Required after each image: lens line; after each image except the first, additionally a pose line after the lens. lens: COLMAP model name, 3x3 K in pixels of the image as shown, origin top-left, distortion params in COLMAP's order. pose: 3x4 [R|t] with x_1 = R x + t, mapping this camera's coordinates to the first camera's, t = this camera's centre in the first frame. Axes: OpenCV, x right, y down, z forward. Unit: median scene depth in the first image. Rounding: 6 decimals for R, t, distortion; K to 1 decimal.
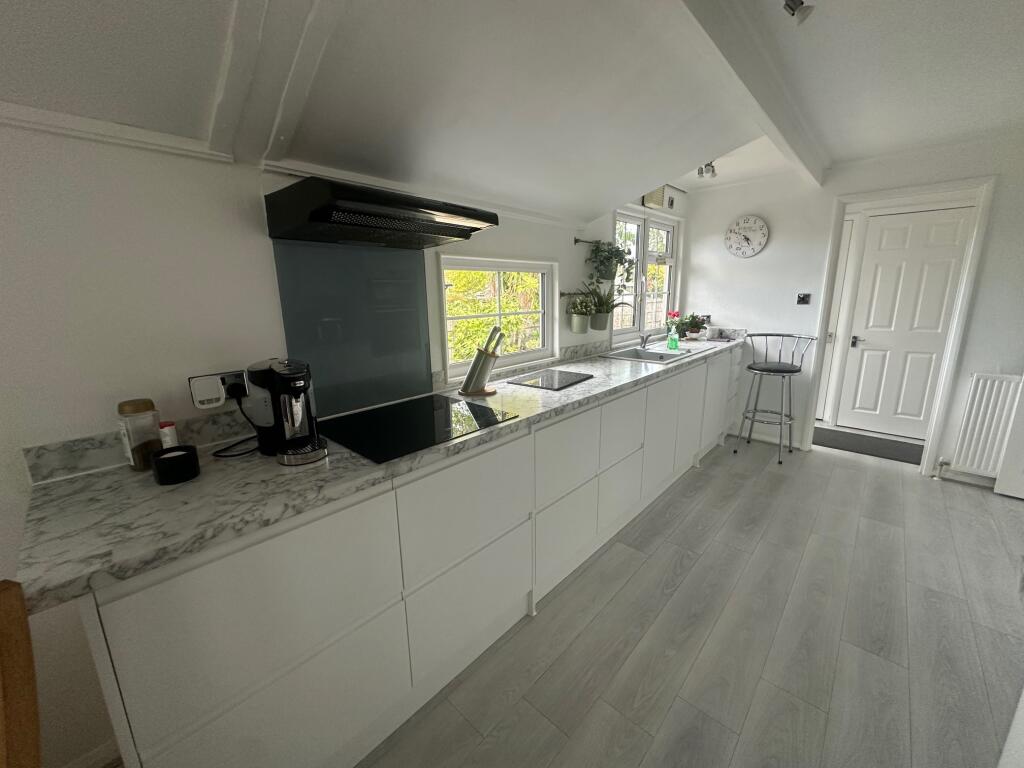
lens RADIAL K [[409.6, 0, 514.3], [0, 409.6, 383.4], [0, 0, 1]] dist [-0.000197, -0.000098]
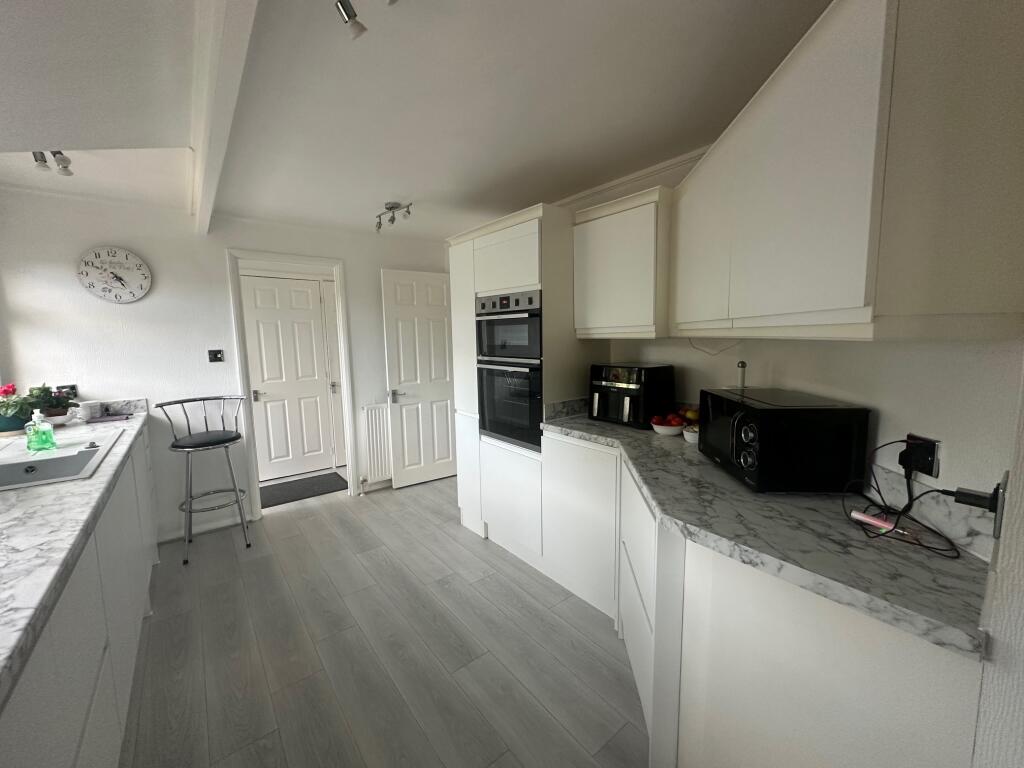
lens RADIAL K [[409.6, 0, 516.2], [0, 409.6, 384.7], [0, 0, 1]] dist [-0.000197, -0.000098]
pose [[0.153032, -0.103942, 0.982740, -0.060024], [0.228577, 0.971209, 0.067128, -0.055970], [-0.961423, 0.214359, 0.172385, 0.235739]]
